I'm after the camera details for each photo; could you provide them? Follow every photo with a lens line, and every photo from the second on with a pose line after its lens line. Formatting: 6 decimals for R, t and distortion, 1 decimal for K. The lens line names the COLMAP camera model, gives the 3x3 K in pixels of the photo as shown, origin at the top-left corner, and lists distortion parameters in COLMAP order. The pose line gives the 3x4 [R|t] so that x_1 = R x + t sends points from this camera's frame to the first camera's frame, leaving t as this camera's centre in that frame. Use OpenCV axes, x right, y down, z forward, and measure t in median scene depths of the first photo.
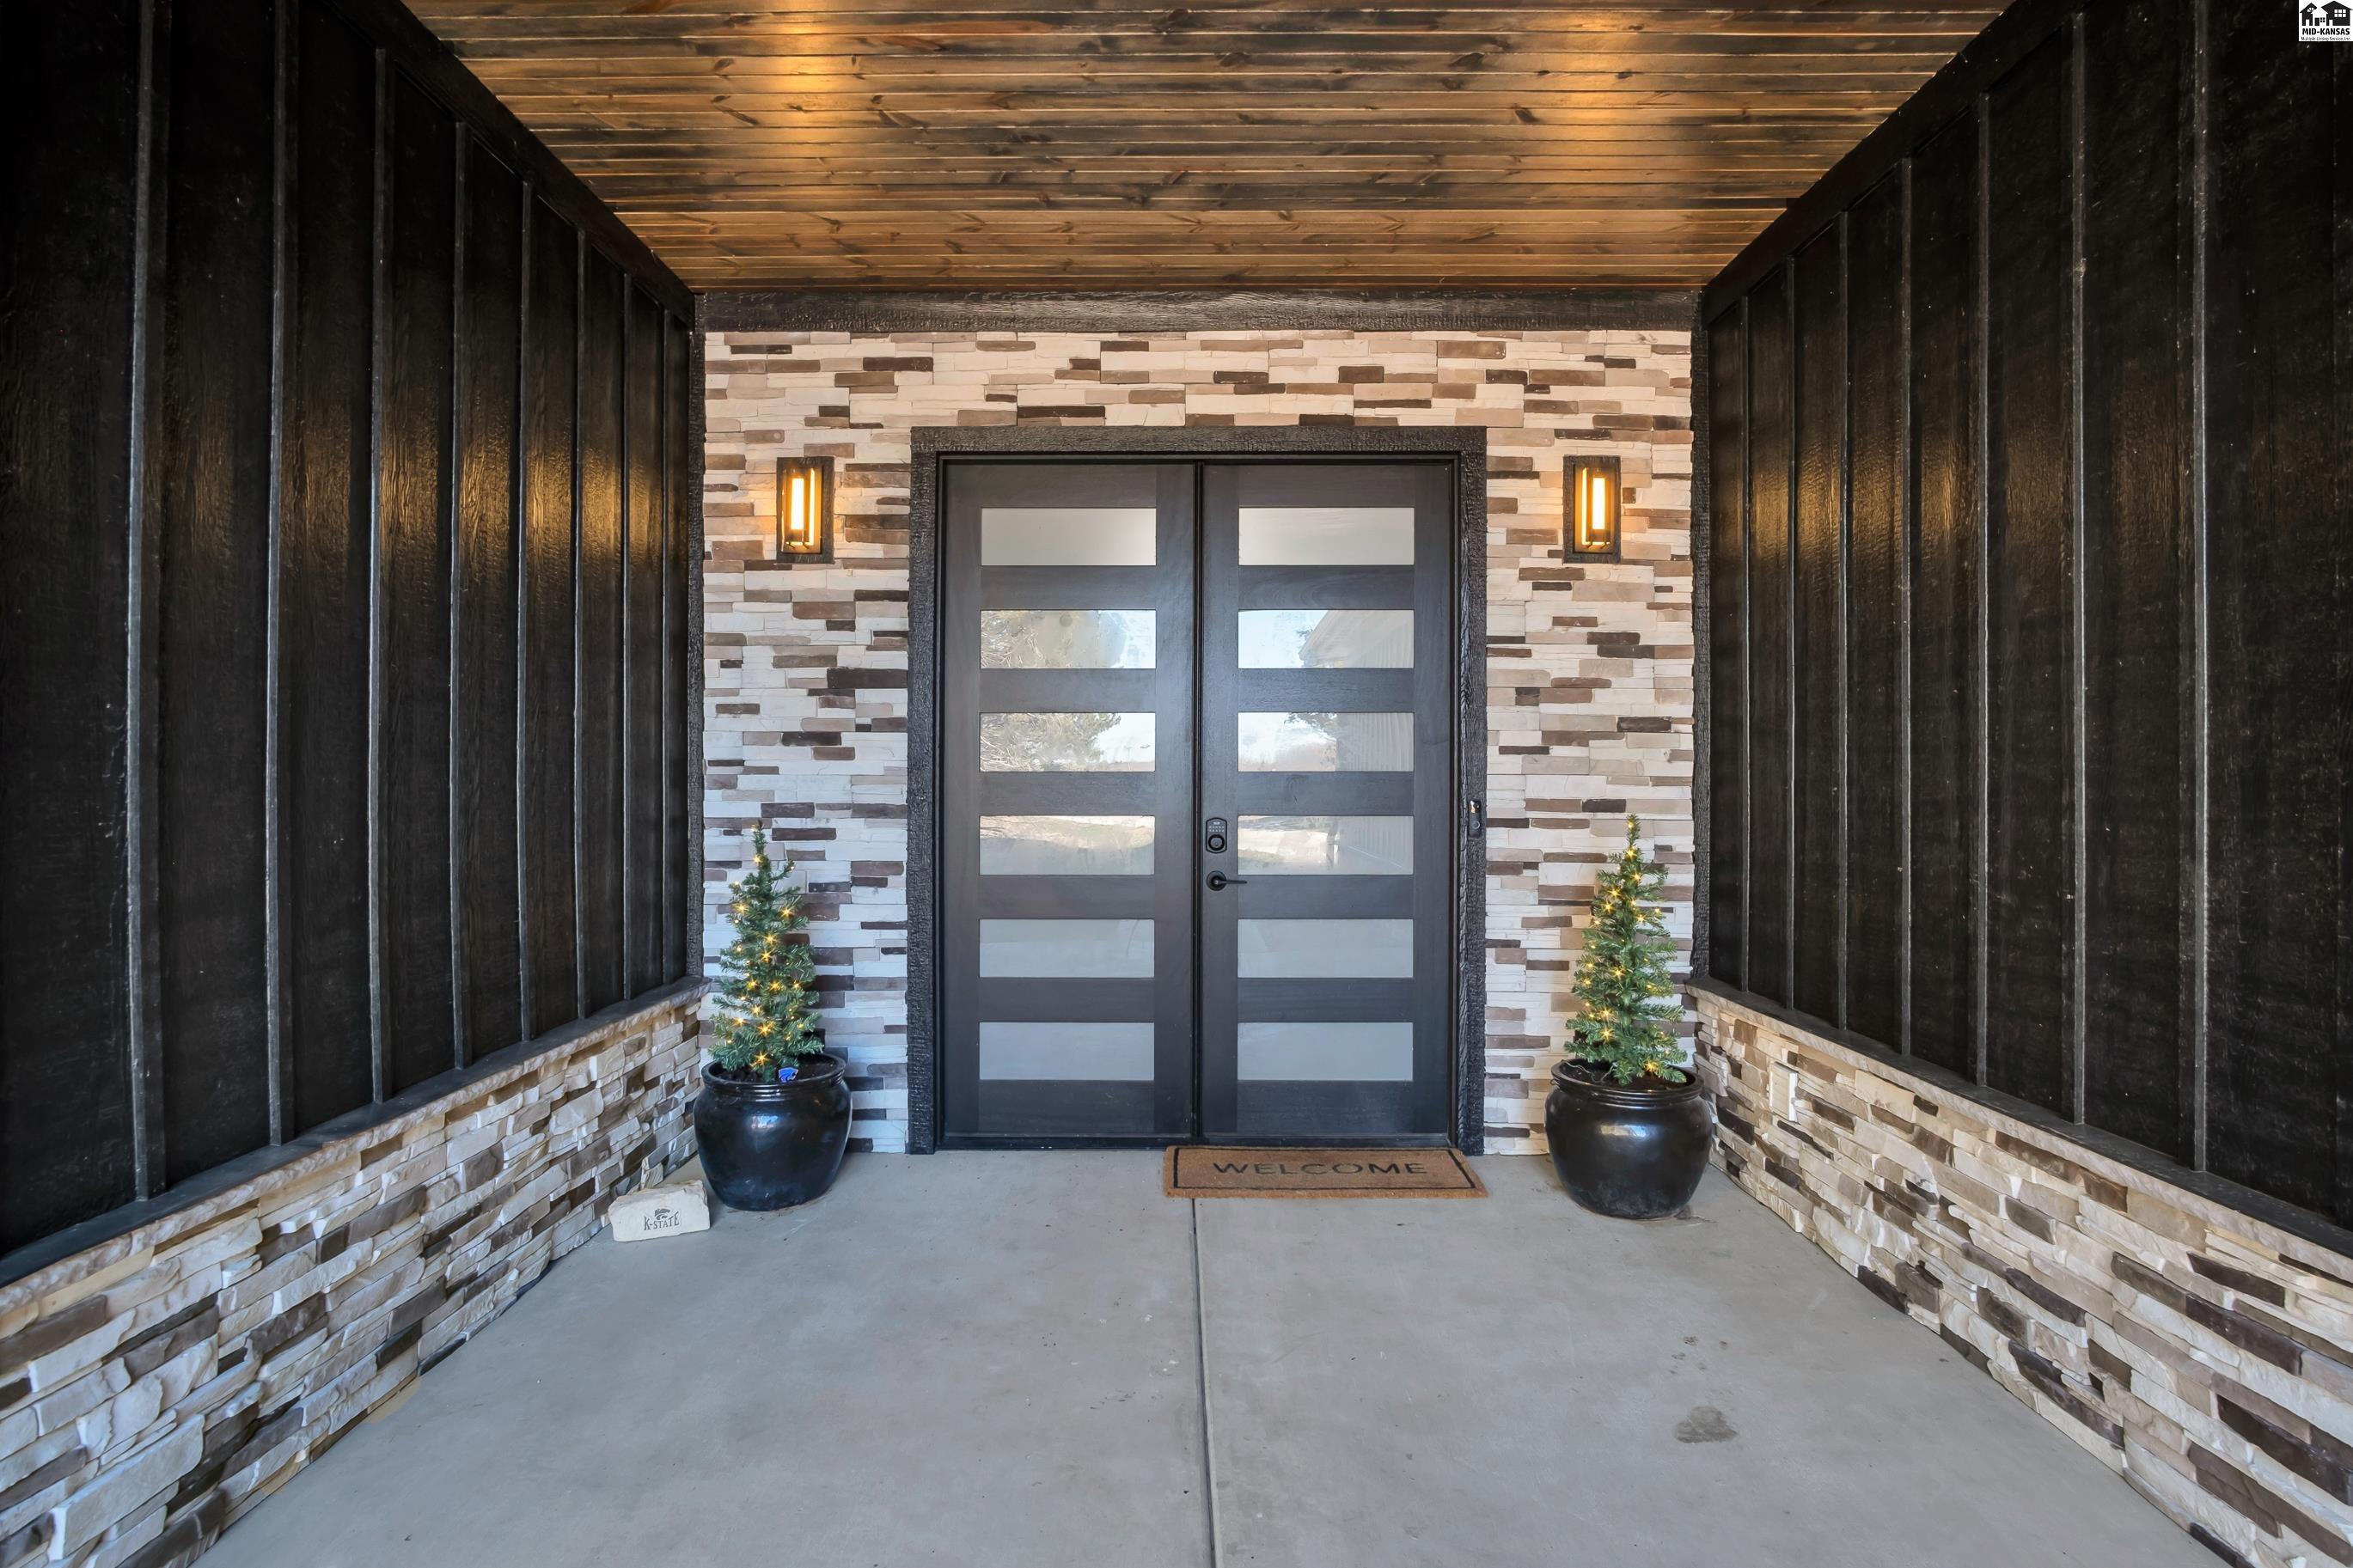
lens RADIAL K [[1246.0, 0, 1168.1], [0, 1246.0, 774.7], [0, 0, 1]] dist [-0.032028, -0.000007]
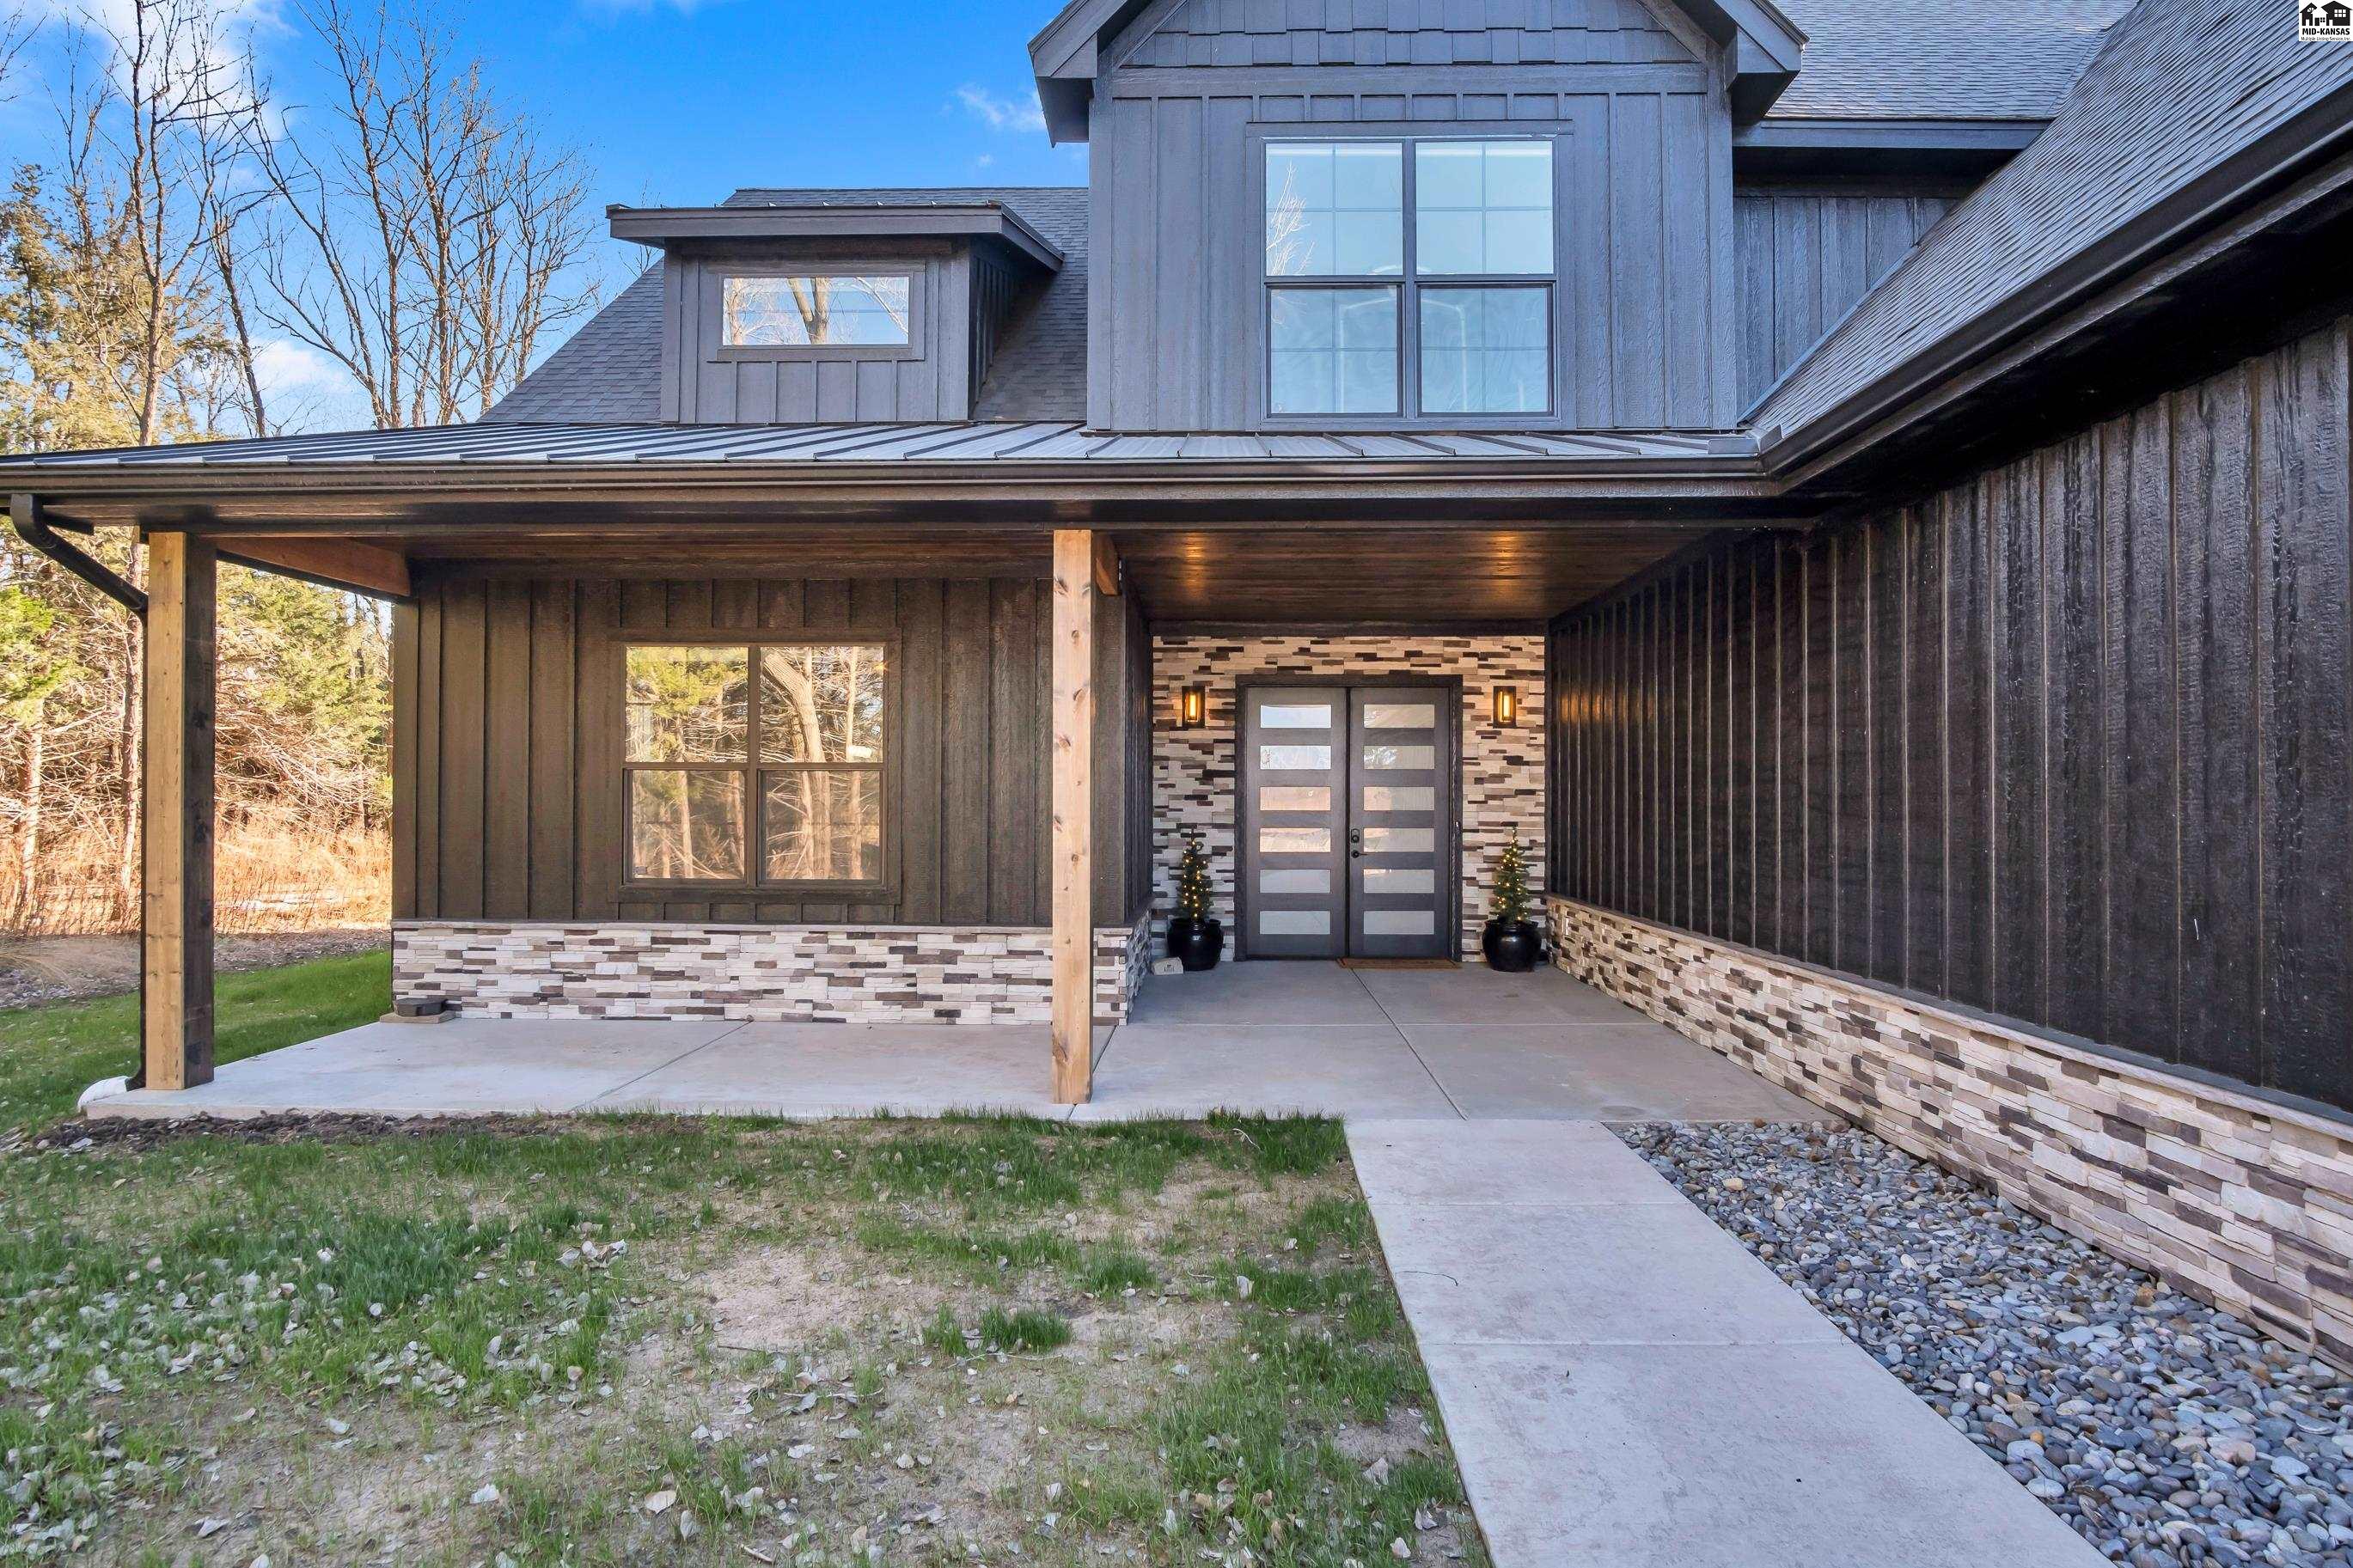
lens RADIAL K [[1246.0, 0, 1180.7], [0, 1246.0, 787.6], [0, 0, 1]] dist [-0.032028, -0.000007]
pose [[0.999938, 0.000154, -0.011114, -0.291053], [-0.000179, 0.999997, -0.002282, -0.043576], [0.011113, 0.002284, 0.999936, -1.543909]]
